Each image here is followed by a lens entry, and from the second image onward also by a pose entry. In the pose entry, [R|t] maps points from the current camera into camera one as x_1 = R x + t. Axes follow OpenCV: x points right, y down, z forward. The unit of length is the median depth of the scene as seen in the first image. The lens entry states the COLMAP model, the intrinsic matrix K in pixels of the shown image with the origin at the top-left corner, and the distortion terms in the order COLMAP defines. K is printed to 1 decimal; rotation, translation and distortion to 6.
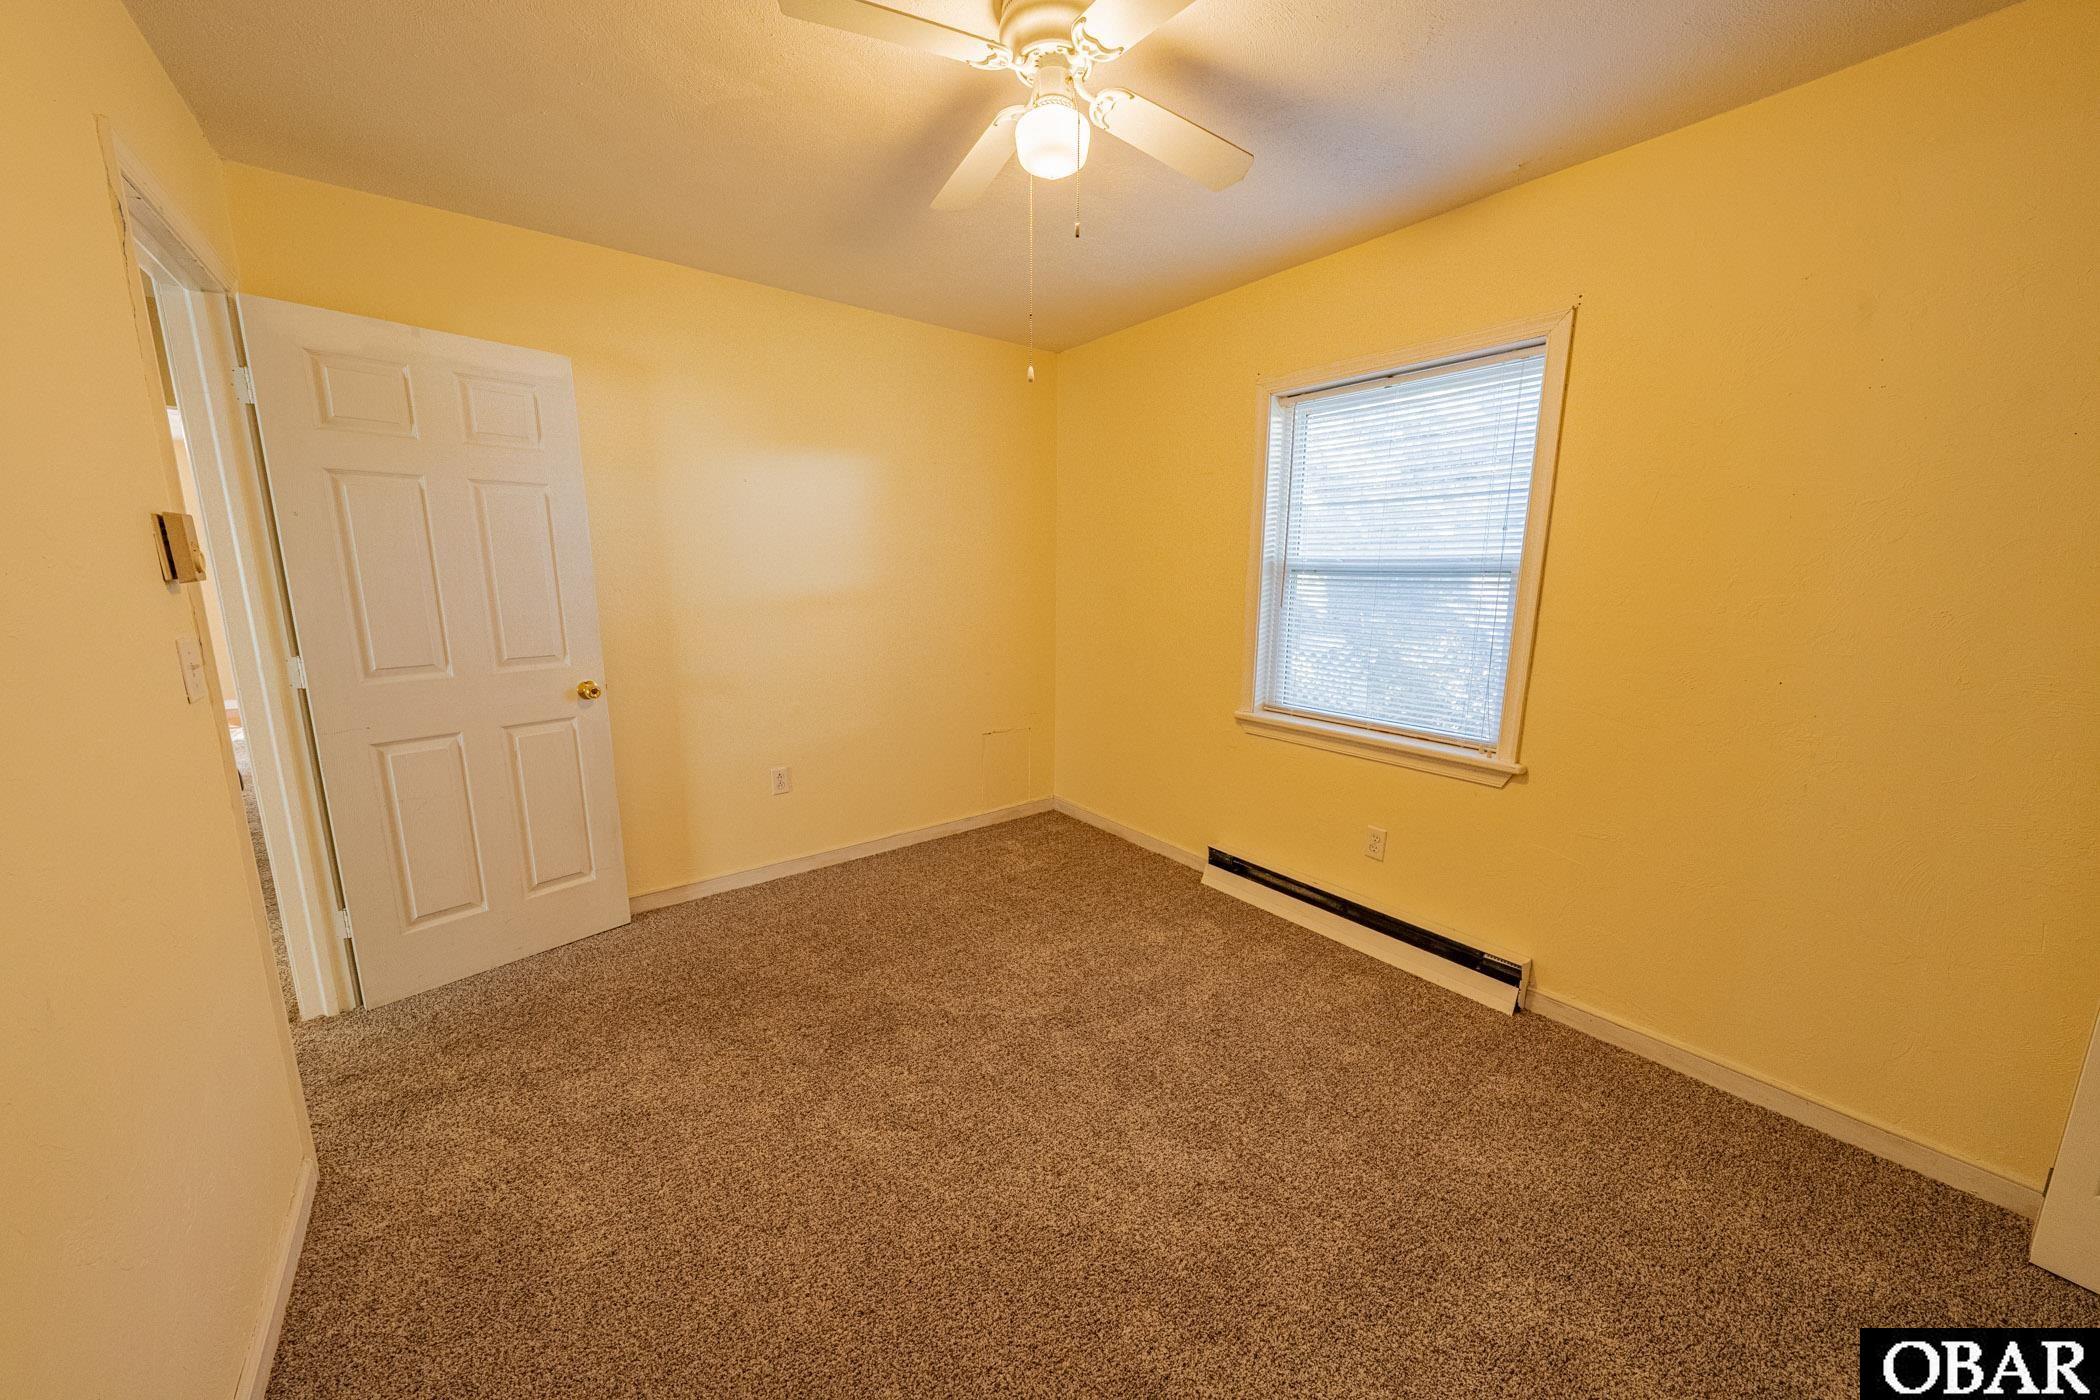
lens RADIAL K [[723.2, 0, 1044.3], [0, 723.2, 701.7], [0, 0, 1]] dist [-0.000924, -0.000062]
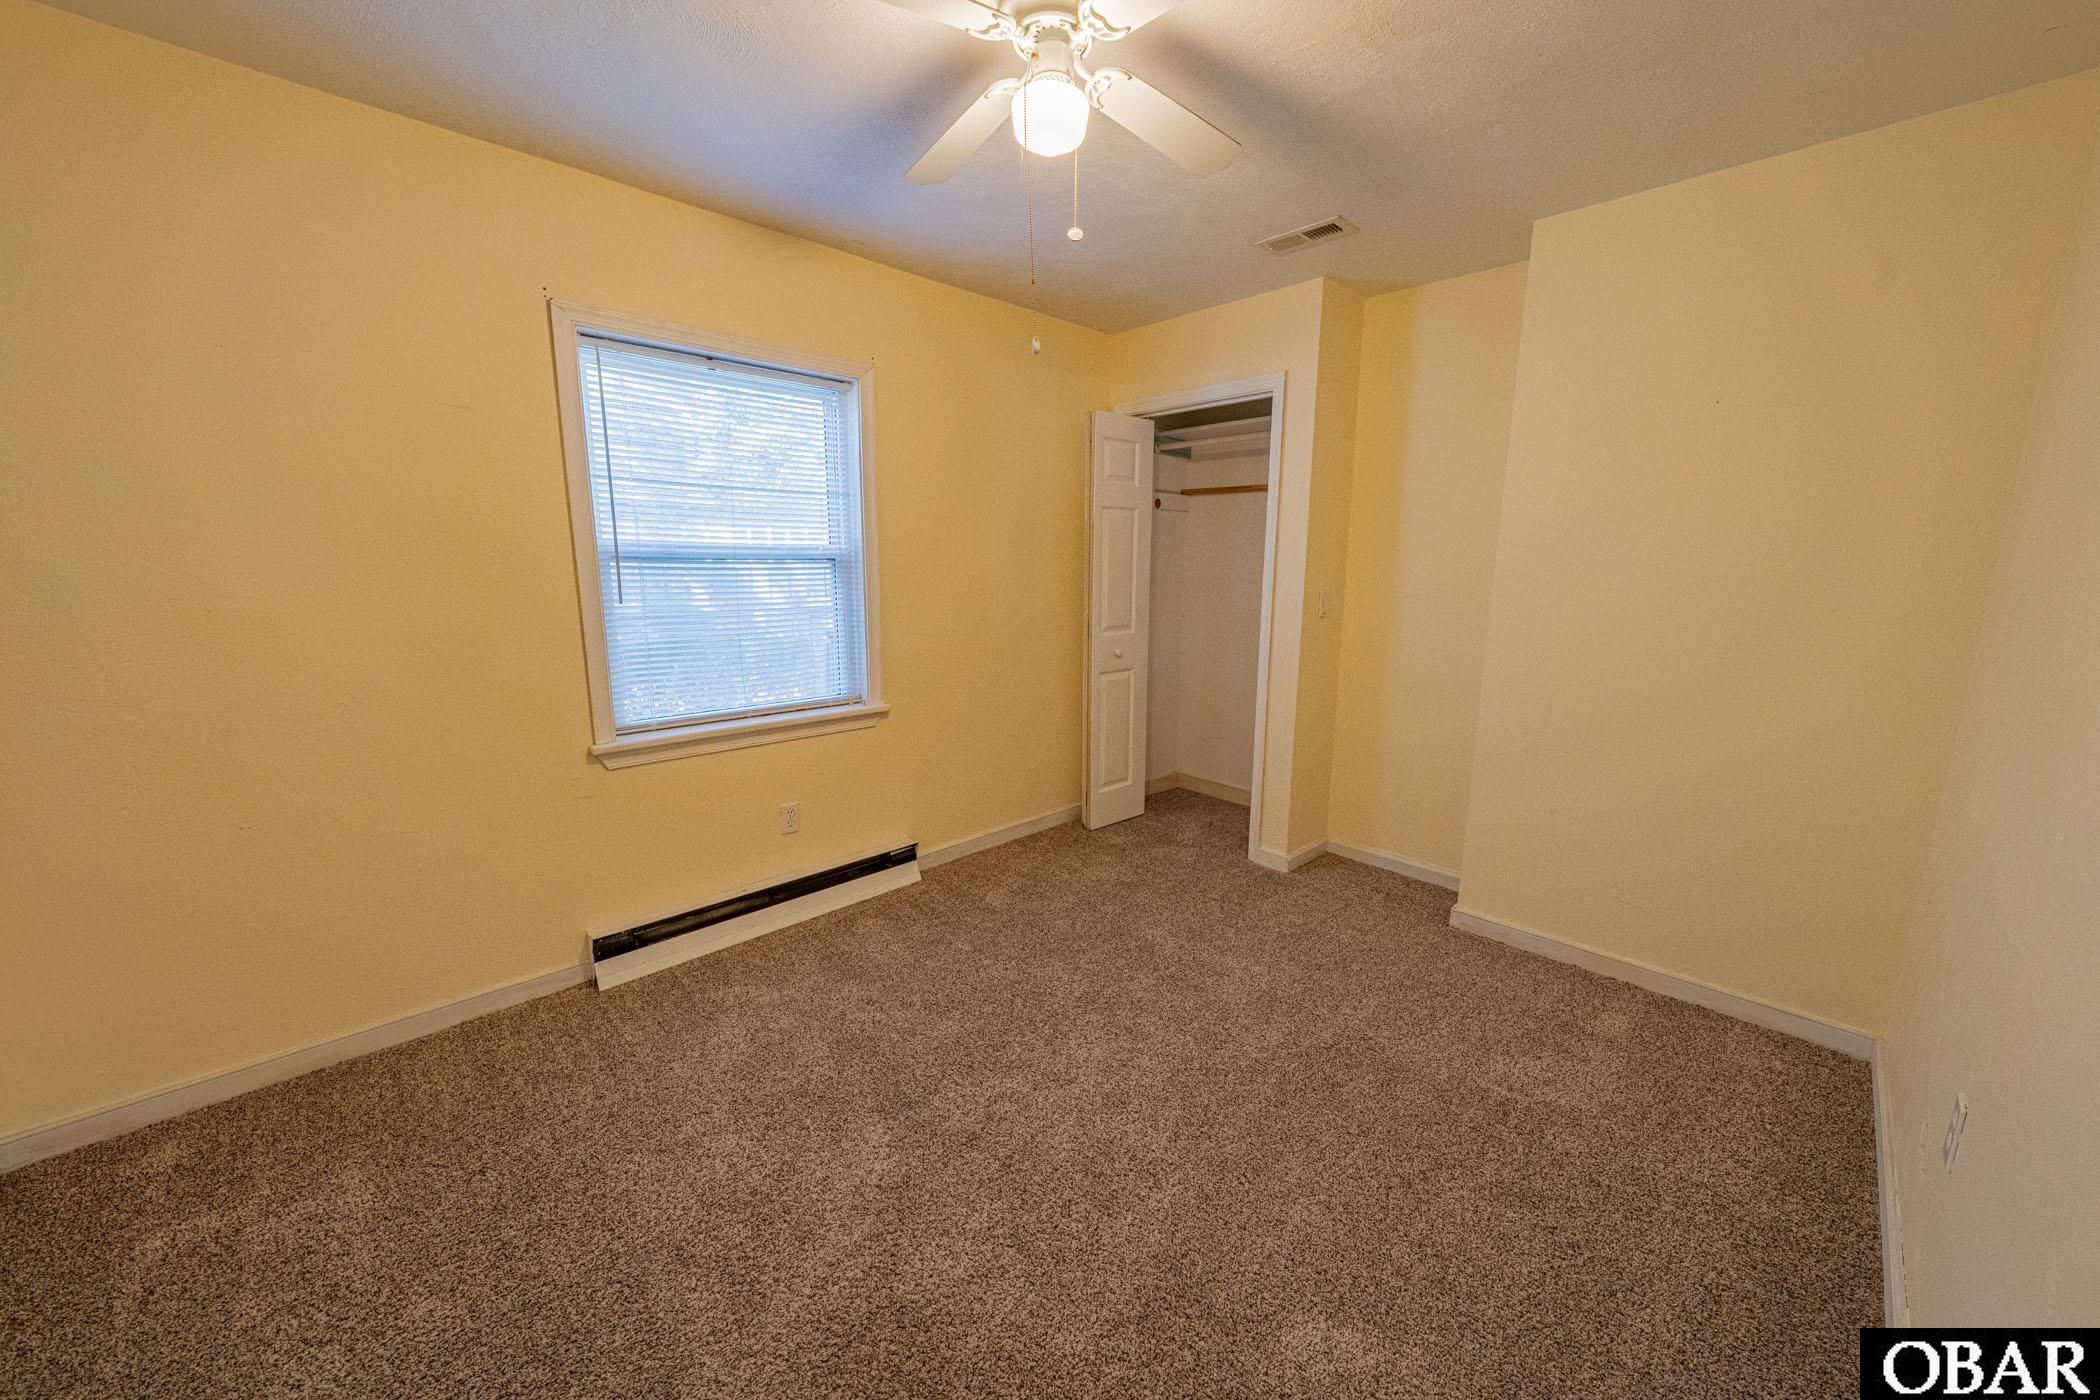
lens RADIAL K [[754.7, 0, 1045.5], [0, 754.7, 701.3], [0, 0, 1]] dist [-0.002137, -0.000127]
pose [[-0.107937, -0.187493, 0.976318, -0.642381], [0.175300, 0.963078, 0.204331, -0.131288], [-0.978580, 0.193203, -0.071084, 0.708196]]
